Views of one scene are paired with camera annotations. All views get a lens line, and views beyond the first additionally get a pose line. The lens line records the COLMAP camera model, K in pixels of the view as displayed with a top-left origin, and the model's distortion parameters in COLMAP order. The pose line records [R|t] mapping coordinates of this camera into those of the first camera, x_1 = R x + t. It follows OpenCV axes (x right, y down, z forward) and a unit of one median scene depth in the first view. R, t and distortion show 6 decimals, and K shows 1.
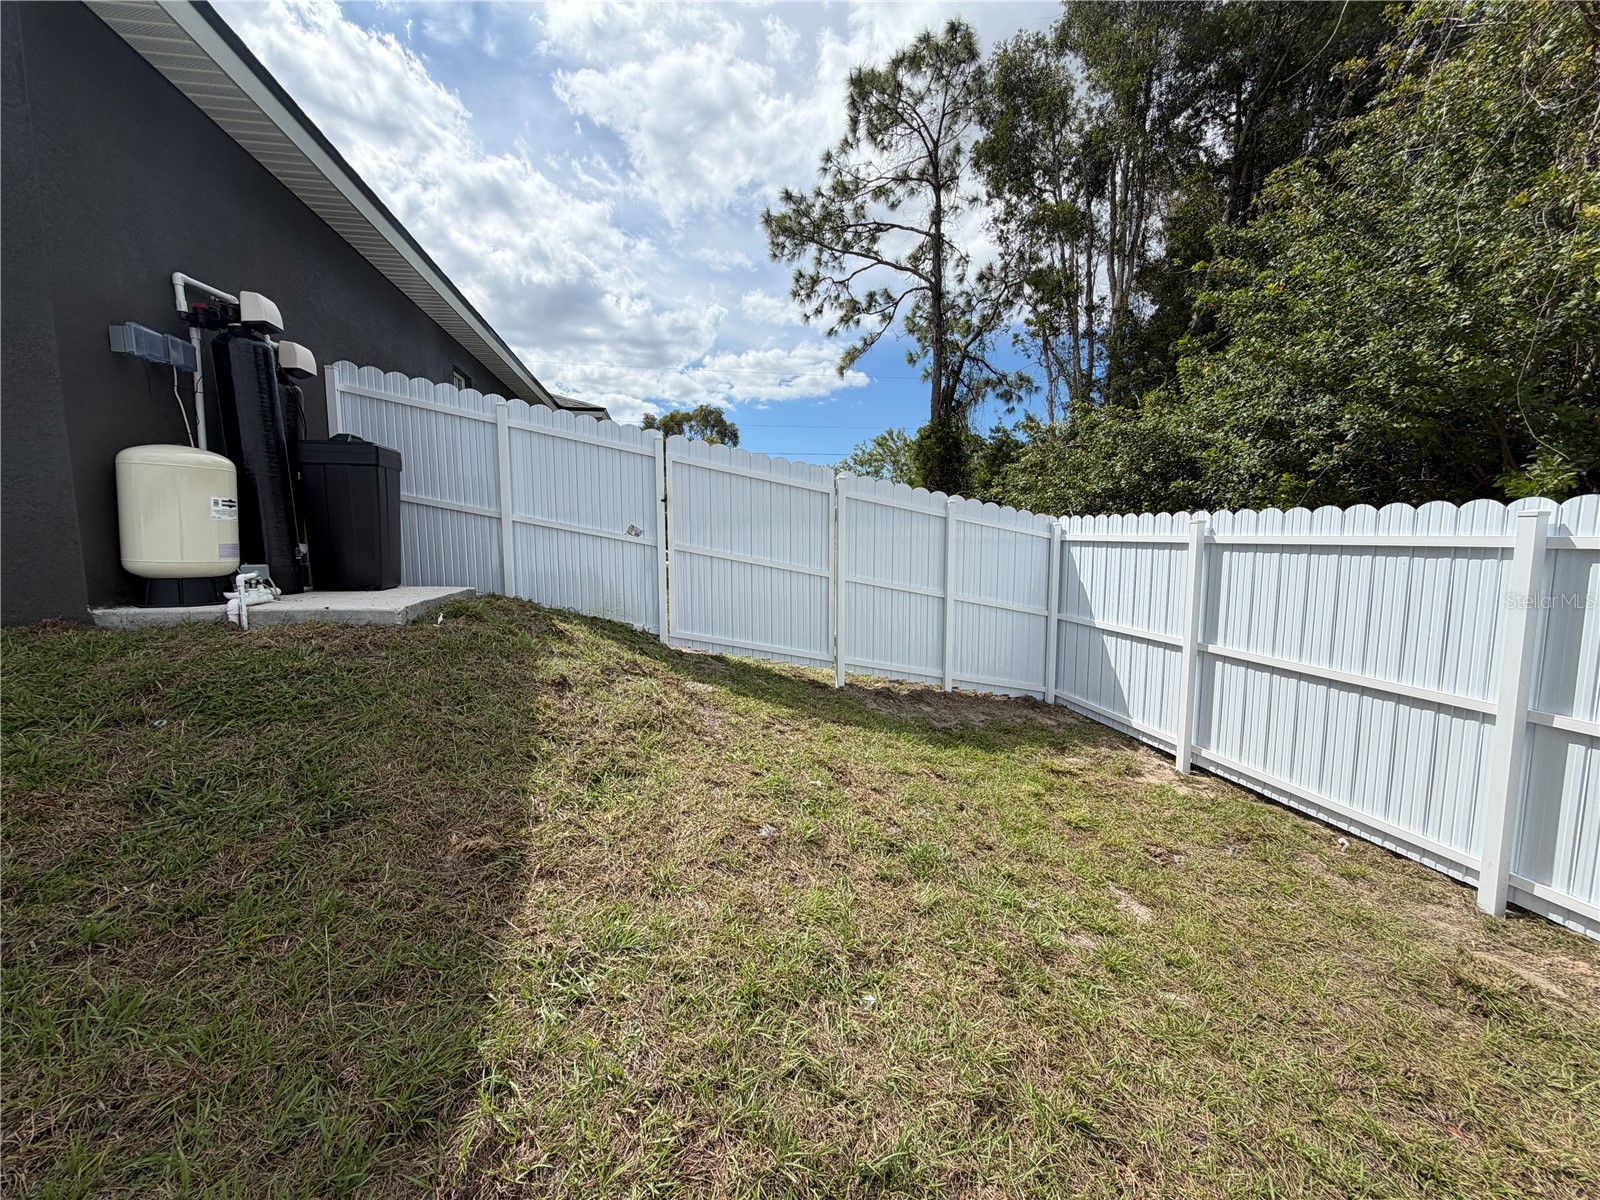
lens RADIAL K [[637.1, 0, 801.1], [0, 637.1, 601.4], [0, 0, 1]] dist [-0.000539, -0.000327]
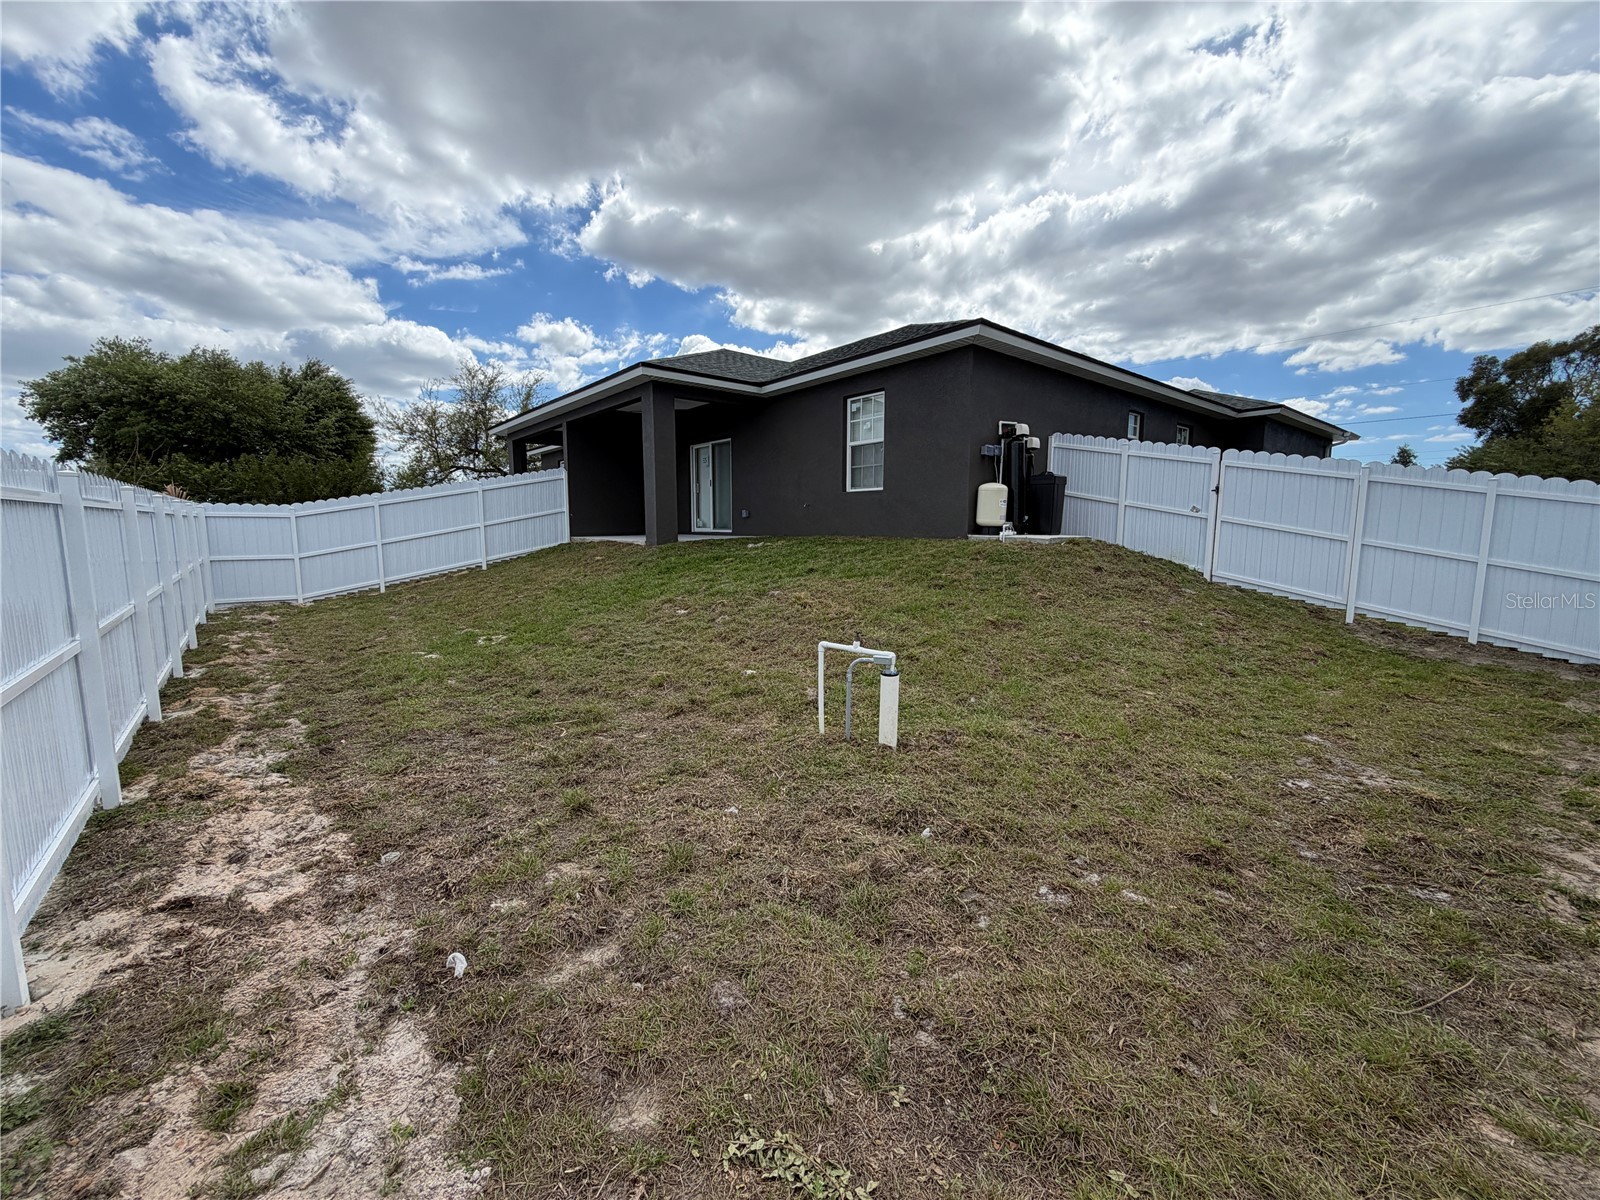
lens RADIAL K [[637.1, 0, 796.0], [0, 637.1, 602.4], [0, 0, 1]] dist [-0.000539, -0.000327]
pose [[0.482751, 0.104343, -0.869520, 1.146756], [-0.090843, 0.993487, 0.068784, 0.179996], [0.871034, 0.045784, 0.489085, -1.158824]]
